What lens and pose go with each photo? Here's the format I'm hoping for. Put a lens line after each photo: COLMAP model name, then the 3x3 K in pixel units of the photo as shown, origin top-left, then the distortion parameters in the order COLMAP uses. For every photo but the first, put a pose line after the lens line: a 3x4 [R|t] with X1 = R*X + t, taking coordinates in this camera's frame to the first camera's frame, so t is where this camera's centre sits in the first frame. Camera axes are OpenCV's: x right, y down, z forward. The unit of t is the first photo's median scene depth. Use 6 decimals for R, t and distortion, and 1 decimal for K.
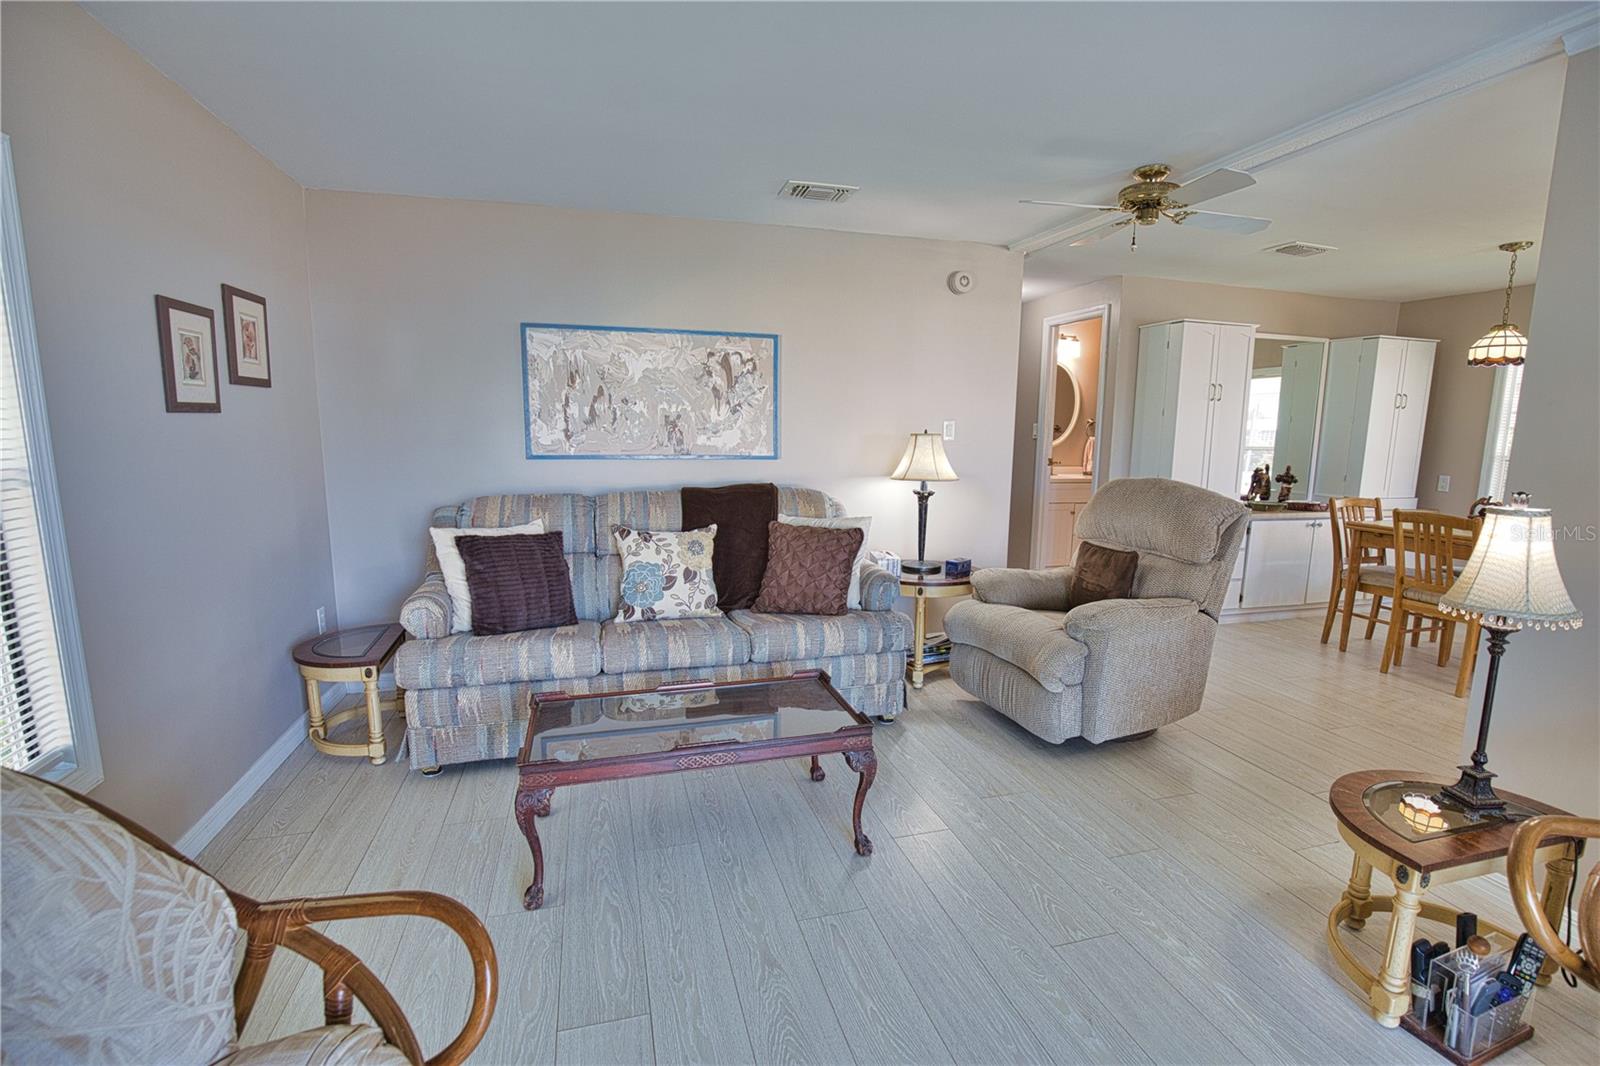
lens RADIAL K [[727.3, 0, 813.6], [0, 727.3, 536.7], [0, 0, 1]] dist [-0.034528, 0.005068]
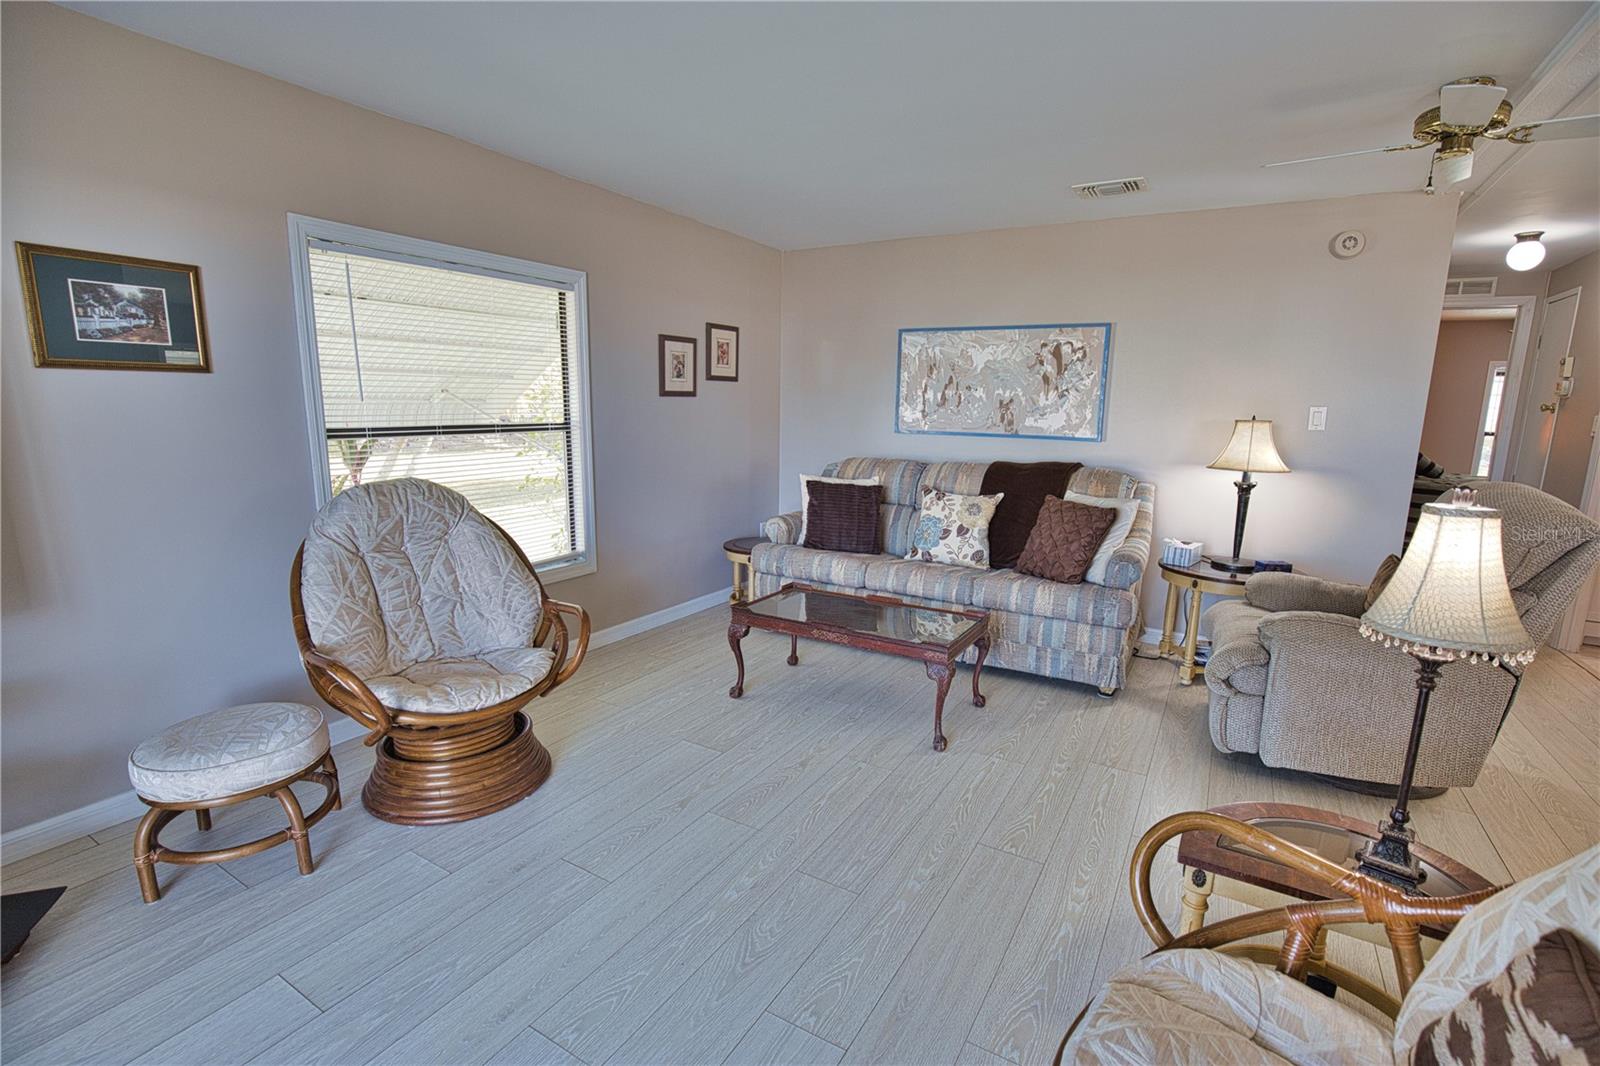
lens RADIAL K [[727.3, 0, 811.8], [0, 727.3, 539.2], [0, 0, 1]] dist [-0.034528, 0.005068]
pose [[0.687511, 0.132994, -0.713892, 0.514094], [-0.120113, 0.990372, 0.068826, 0.013343], [0.716171, 0.038429, 0.696866, -0.027663]]
